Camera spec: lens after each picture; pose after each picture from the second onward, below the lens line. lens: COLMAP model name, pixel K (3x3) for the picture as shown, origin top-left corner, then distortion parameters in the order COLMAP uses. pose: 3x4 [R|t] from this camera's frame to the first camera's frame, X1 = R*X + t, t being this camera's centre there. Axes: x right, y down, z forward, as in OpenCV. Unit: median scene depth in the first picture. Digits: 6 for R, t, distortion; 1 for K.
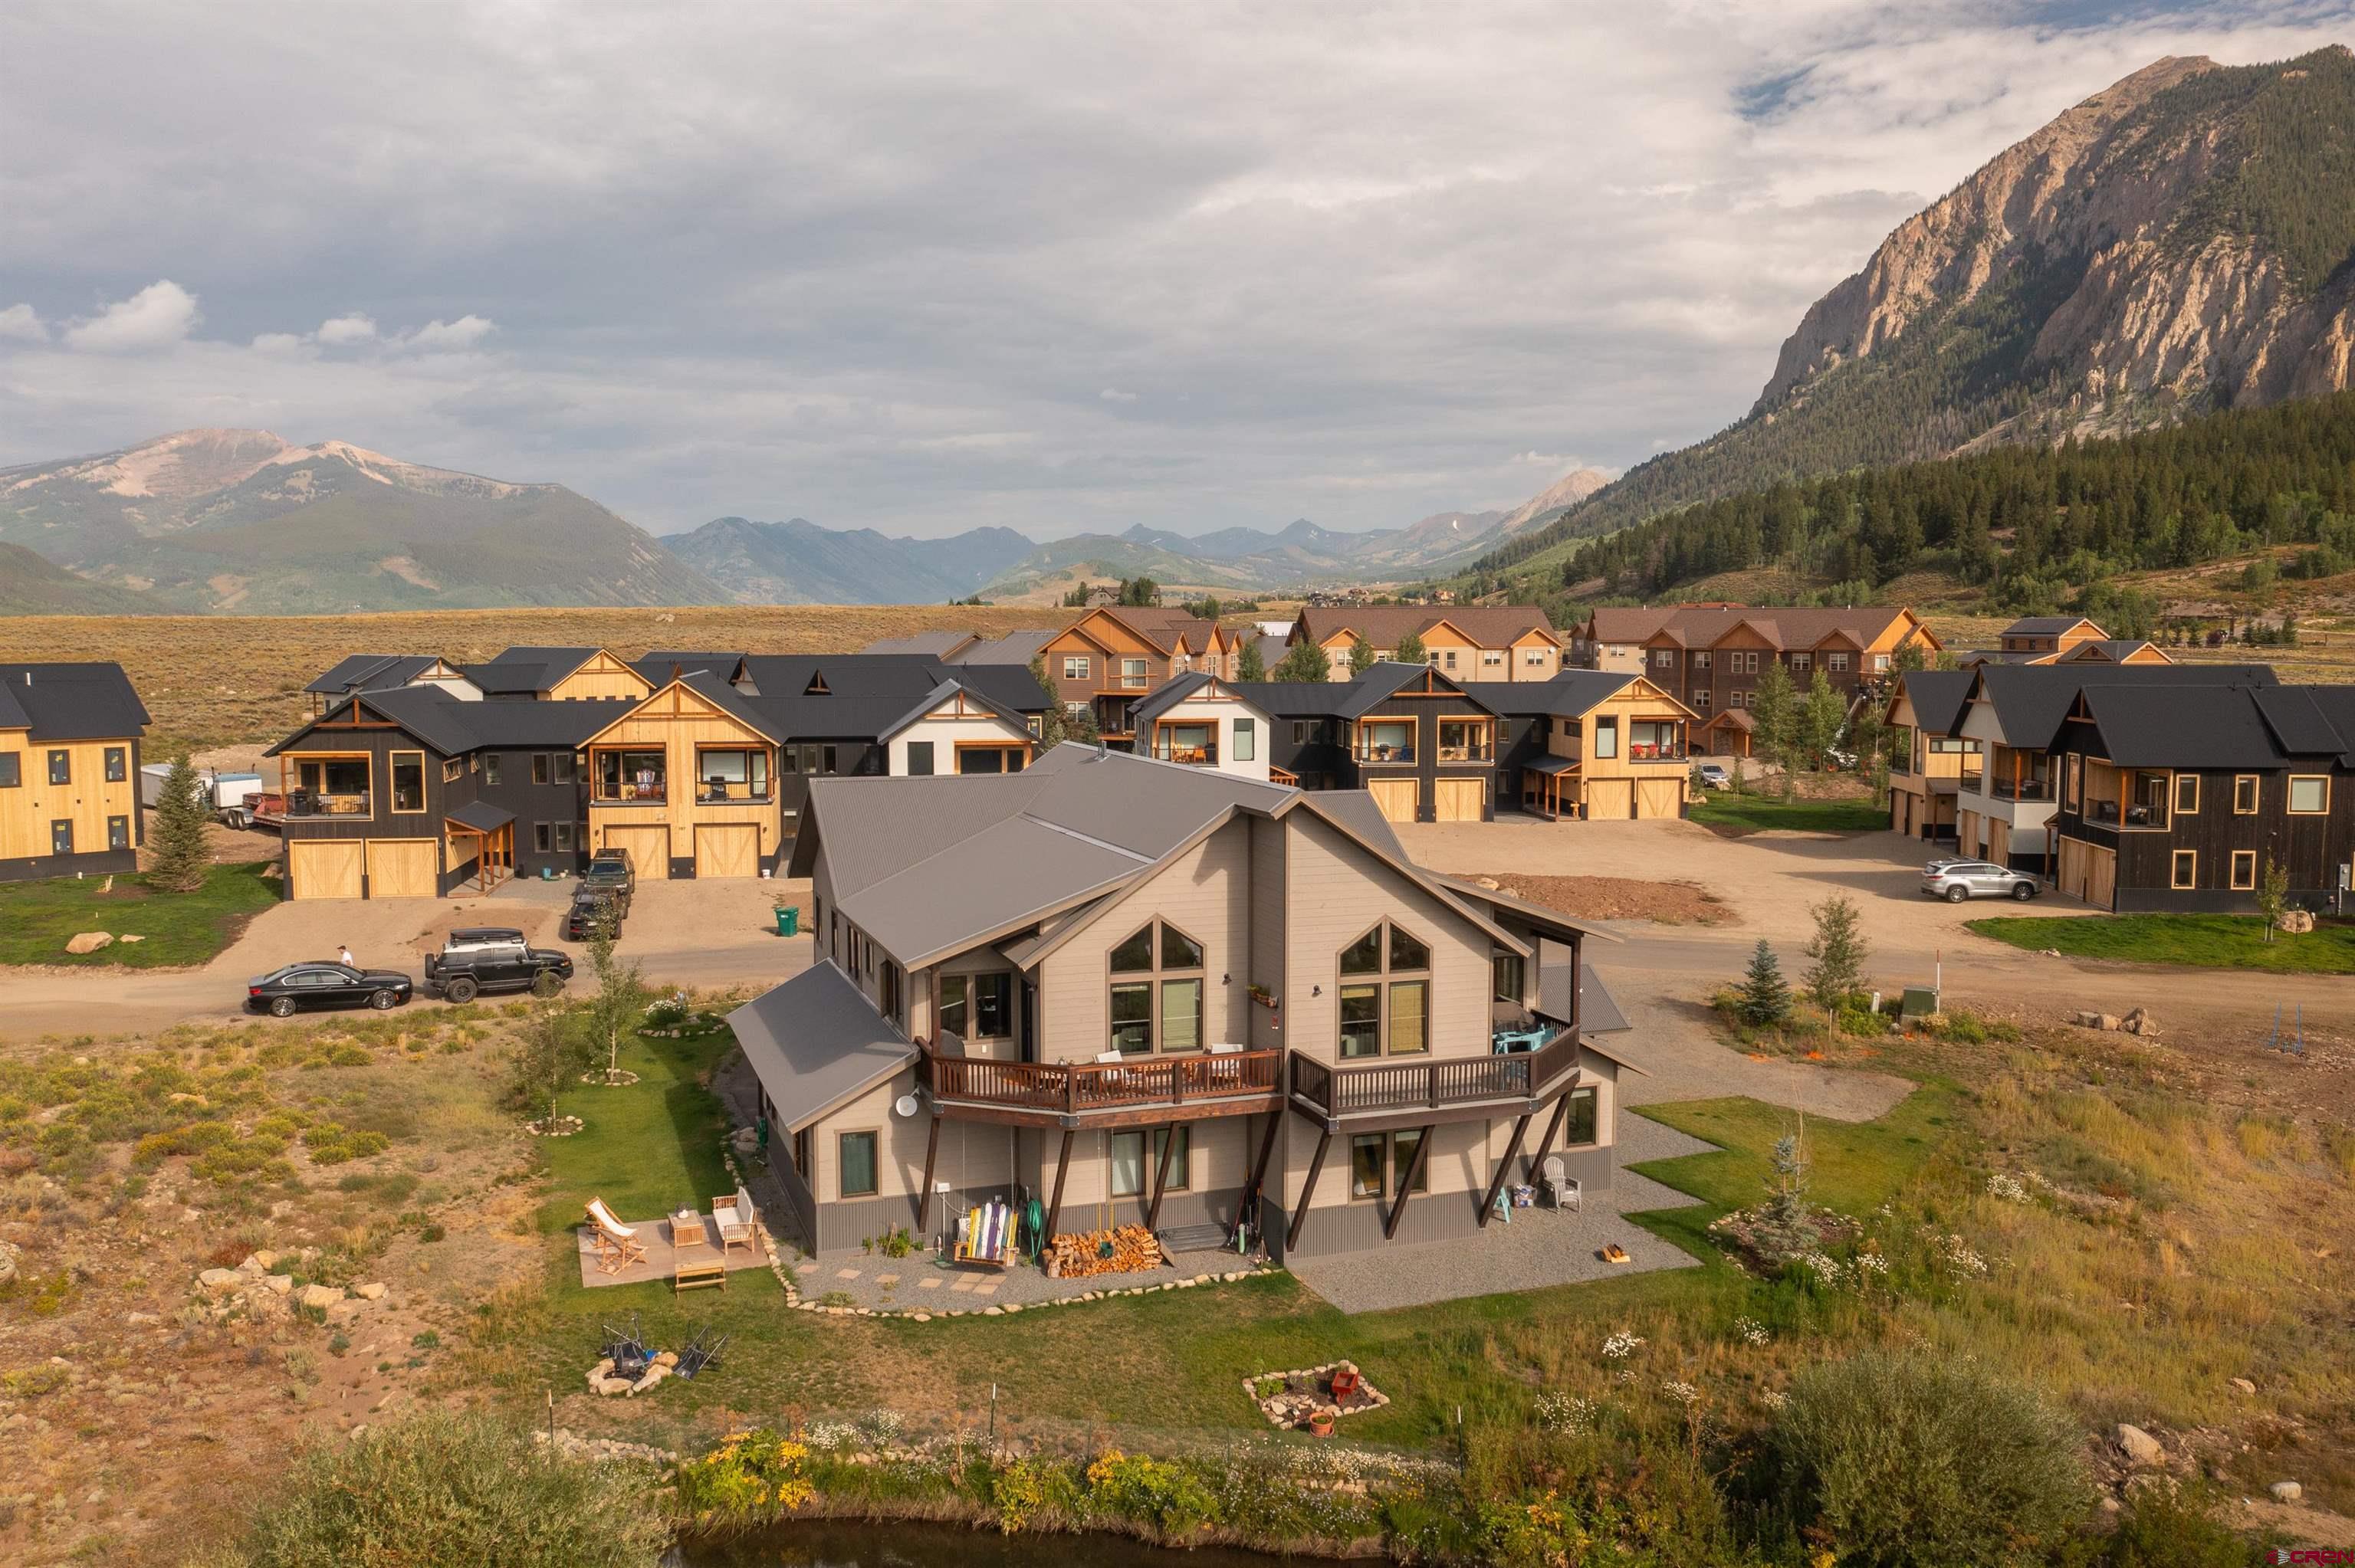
lens RADIAL K [[1835.6, 0, 1161.1], [0, 1835.6, 784.0], [0, 0, 1]] dist [-0.026267, 0.009936]
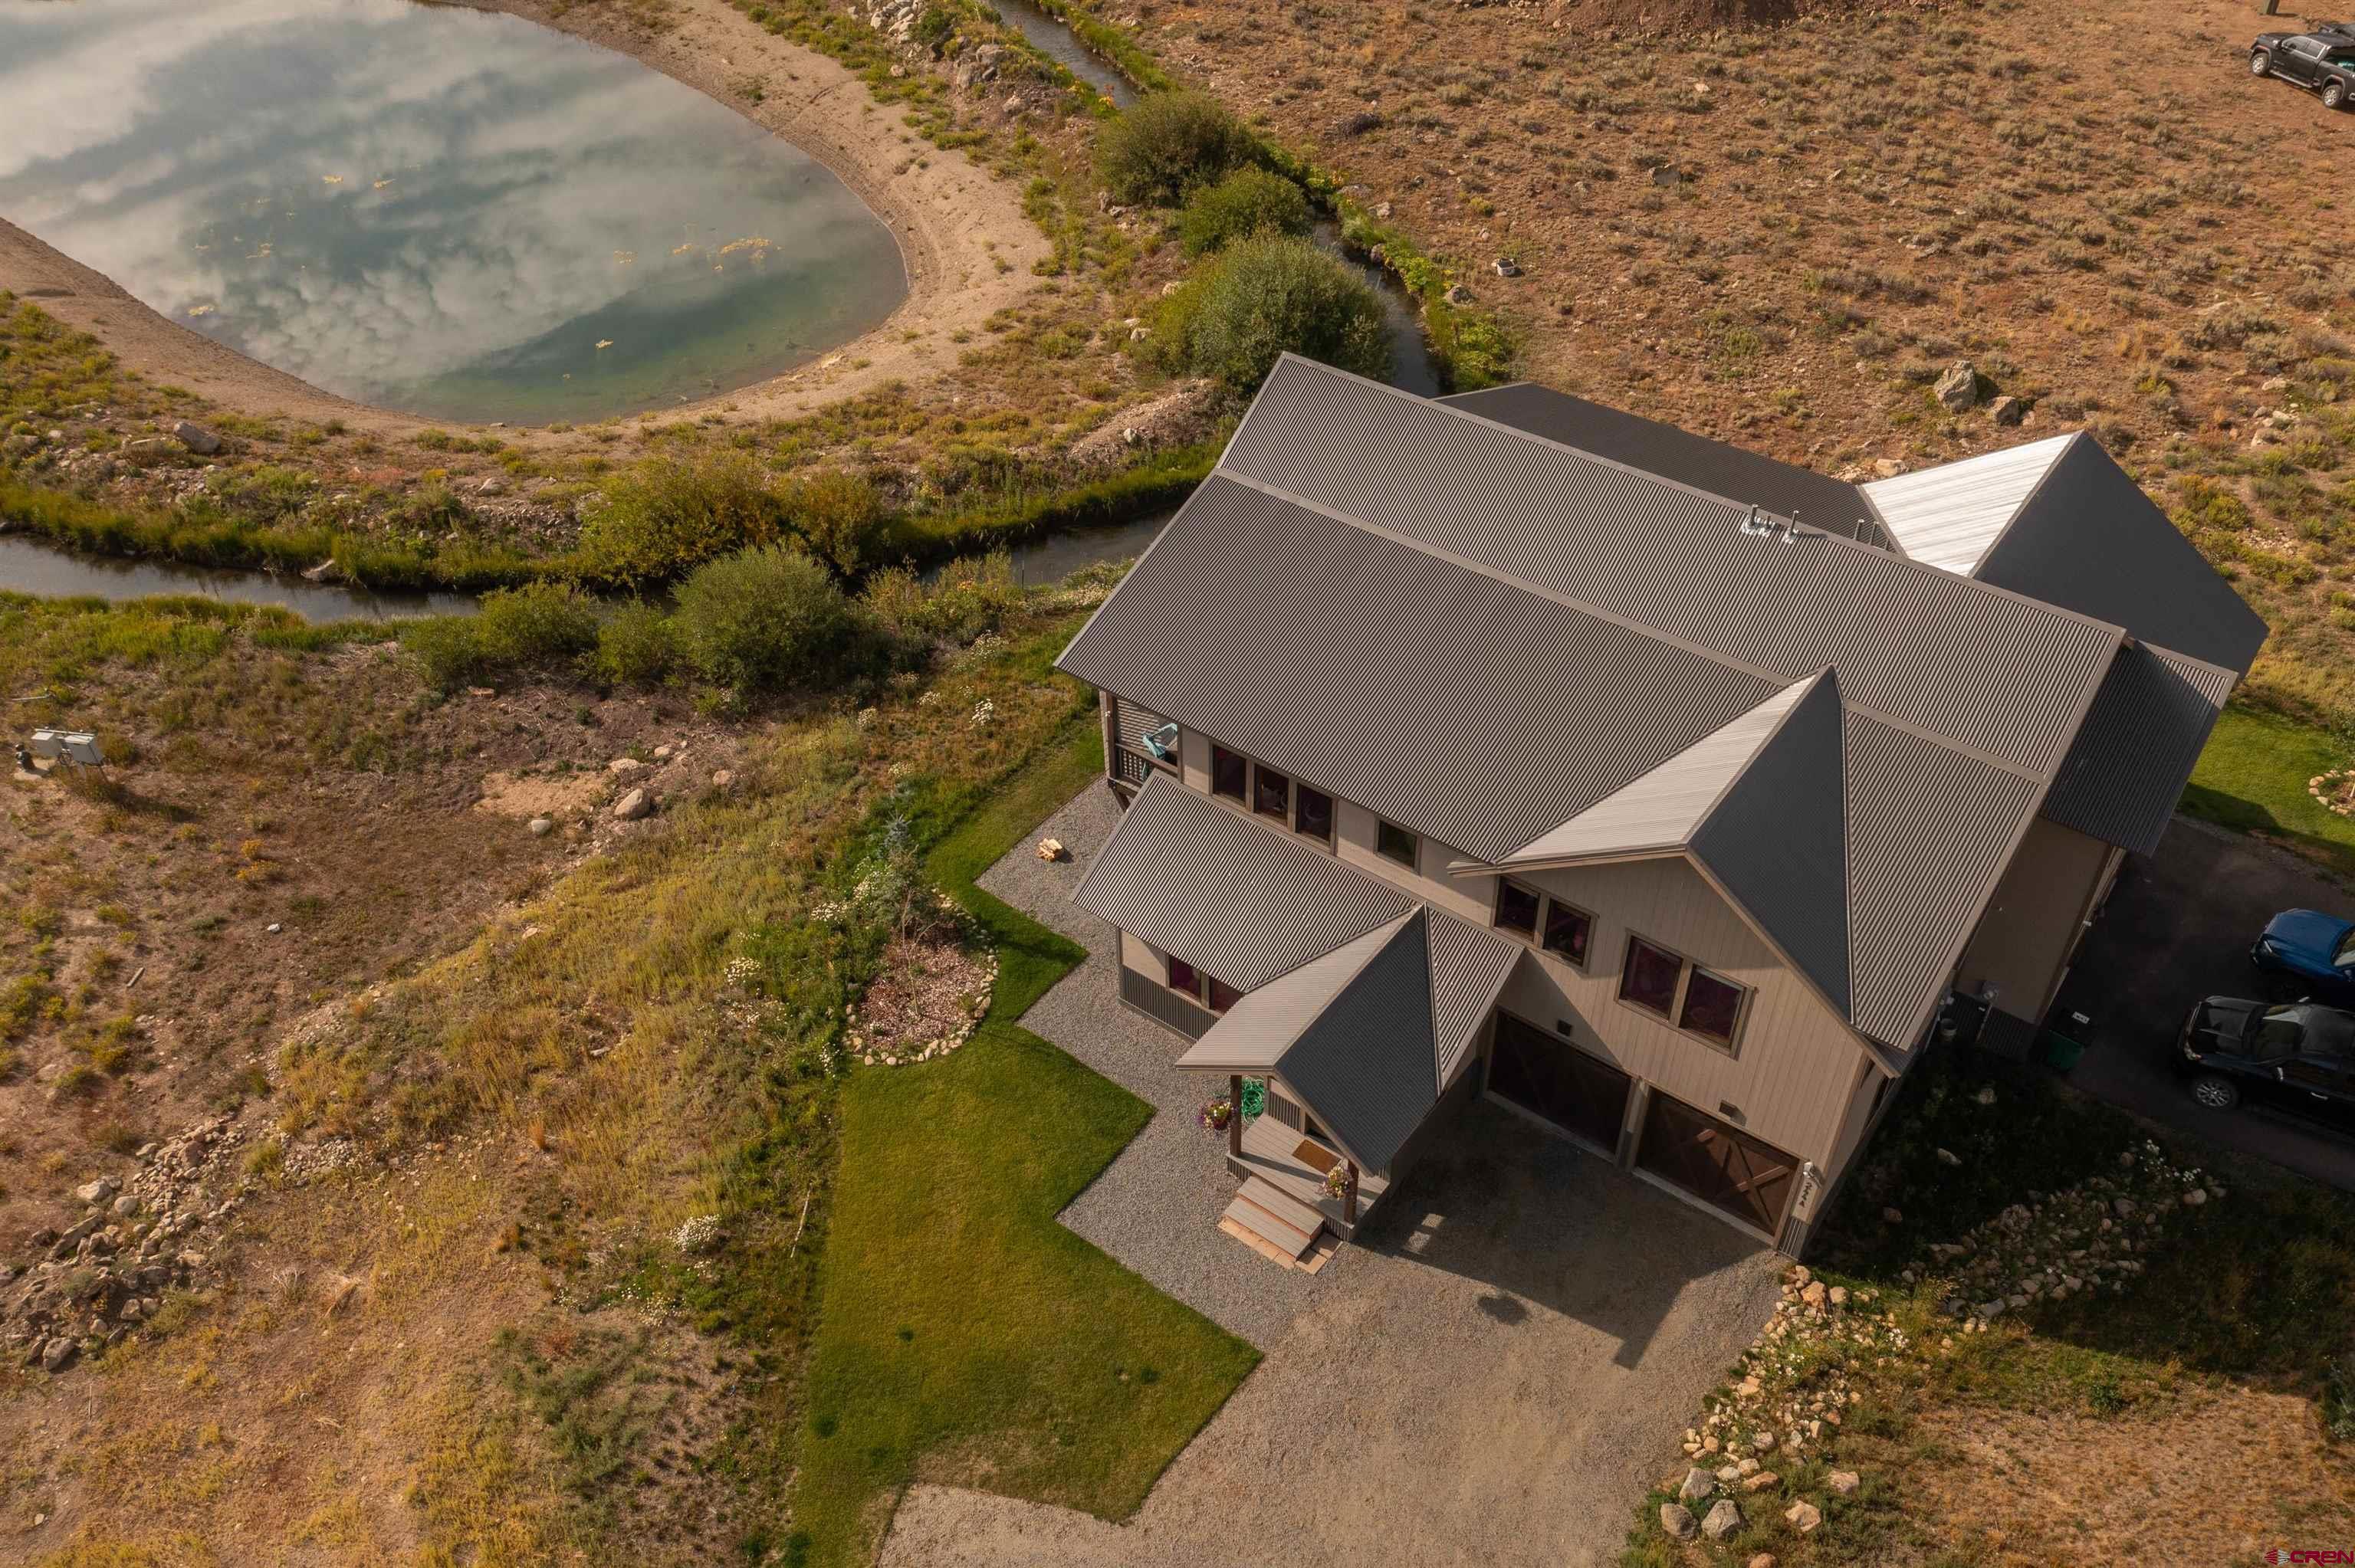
lens RADIAL K [[1877.2, 0, 1177.5], [0, 1877.2, 784.0], [0, 0, 1]] dist [-0.045144, 0.002358]
pose [[-0.831331, 0.367377, -0.417040, 0.555380], [-0.030849, 0.718715, 0.694620, -0.469555], [0.554920, 0.590324, -0.586158, 1.467715]]
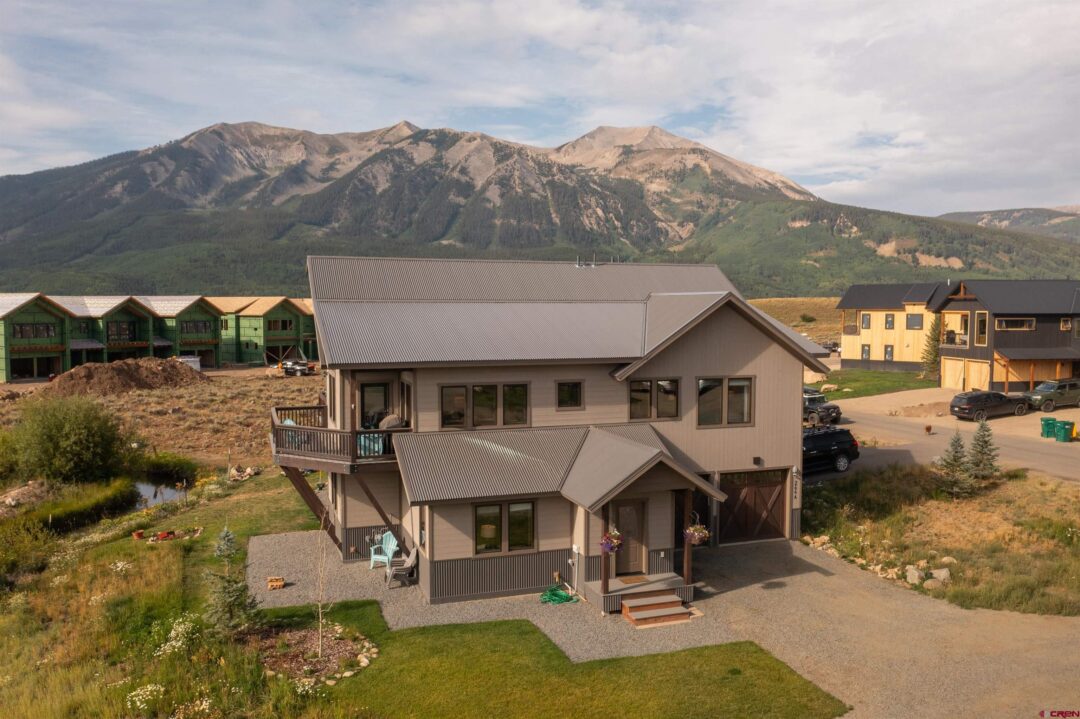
lens RADIAL K [[856.8, 0, 537.5], [0, 856.8, 358.4], [0, 0, 1]] dist [-0.016172, 0.005426]
pose [[-0.002573, 0.059158, -0.998245, 0.784799], [-0.083968, 0.994710, 0.059165, 0.028196], [0.996465, 0.083973, 0.002408, 1.047341]]
